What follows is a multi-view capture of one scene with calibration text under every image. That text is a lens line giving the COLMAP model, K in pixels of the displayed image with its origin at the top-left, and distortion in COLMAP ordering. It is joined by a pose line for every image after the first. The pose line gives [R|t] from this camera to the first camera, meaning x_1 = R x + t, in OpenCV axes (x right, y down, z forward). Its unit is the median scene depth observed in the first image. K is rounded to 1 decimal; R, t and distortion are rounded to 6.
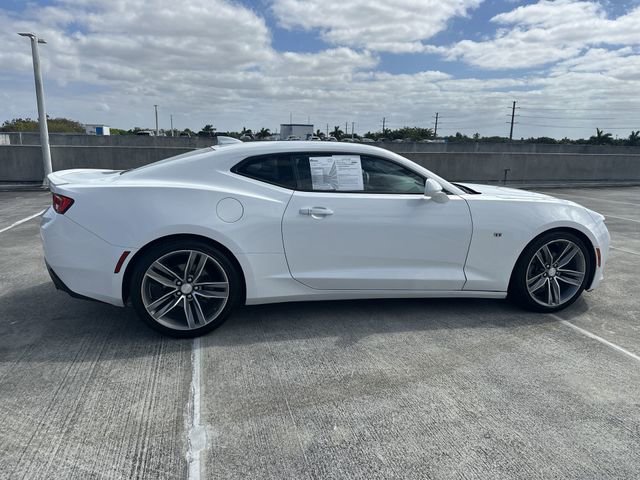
lens RADIAL K [[449.1, 0, 322.1], [0, 449.1, 240.0], [0, 0, 1]] dist [0.026126, -0.034001]
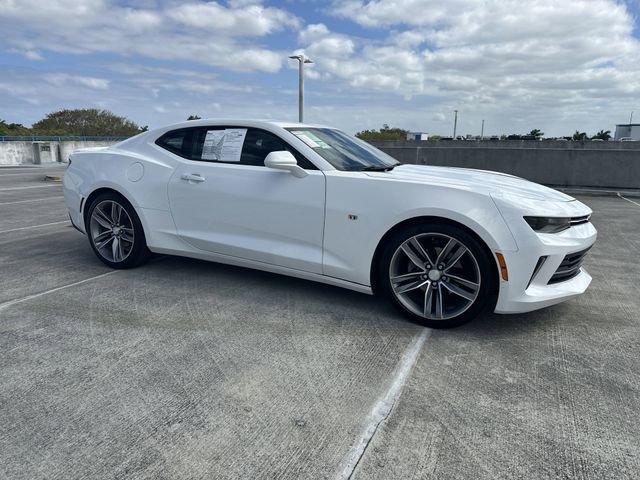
lens RADIAL K [[449.1, 0, 325.1], [0, 449.1, 237.7], [0, 0, 1]] dist [0.026126, -0.034001]
pose [[0.778812, 0.117524, -0.616150, 0.956067], [-0.129218, 0.991282, 0.025745, 0.013875], [0.613804, 0.059567, 0.787208, 0.313081]]
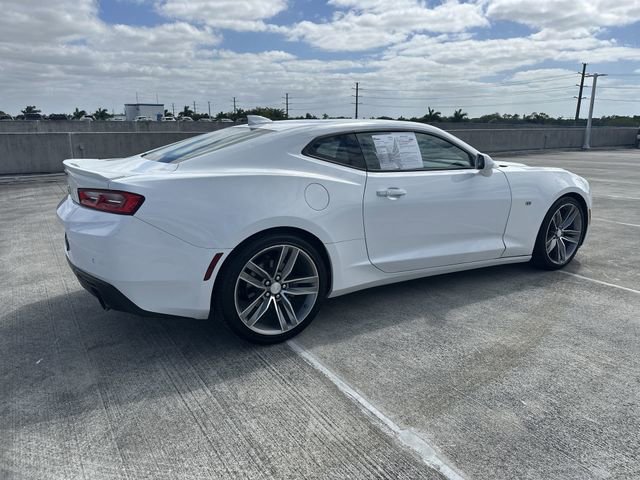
lens RADIAL K [[449.1, 0, 323.7], [0, 449.1, 240.5], [0, 0, 1]] dist [0.026126, -0.034001]
pose [[0.948440, -0.096185, 0.302011, -0.446233], [0.083588, 0.995015, 0.054391, -0.024758], [-0.305737, -0.026342, 0.951752, 0.124299]]
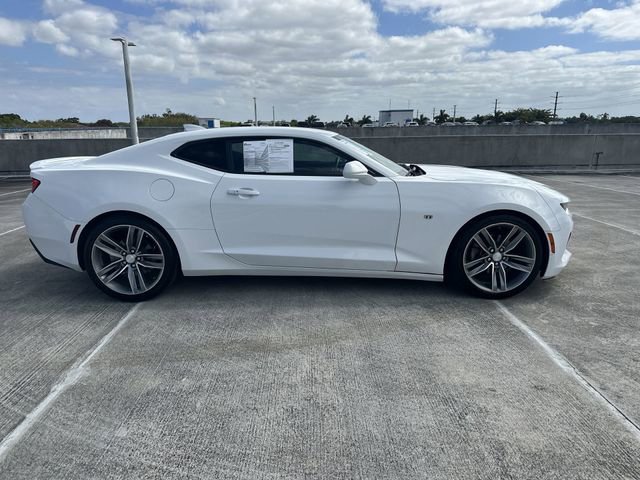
lens RADIAL K [[449.1, 0, 325.7], [0, 449.1, 242.5], [0, 0, 1]] dist [0.026126, -0.034001]
pose [[0.976274, 0.025715, -0.215006, 0.411928], [-0.018863, 0.999249, 0.033860, 0.017251], [0.215715, -0.029001, 0.976026, -0.017468]]
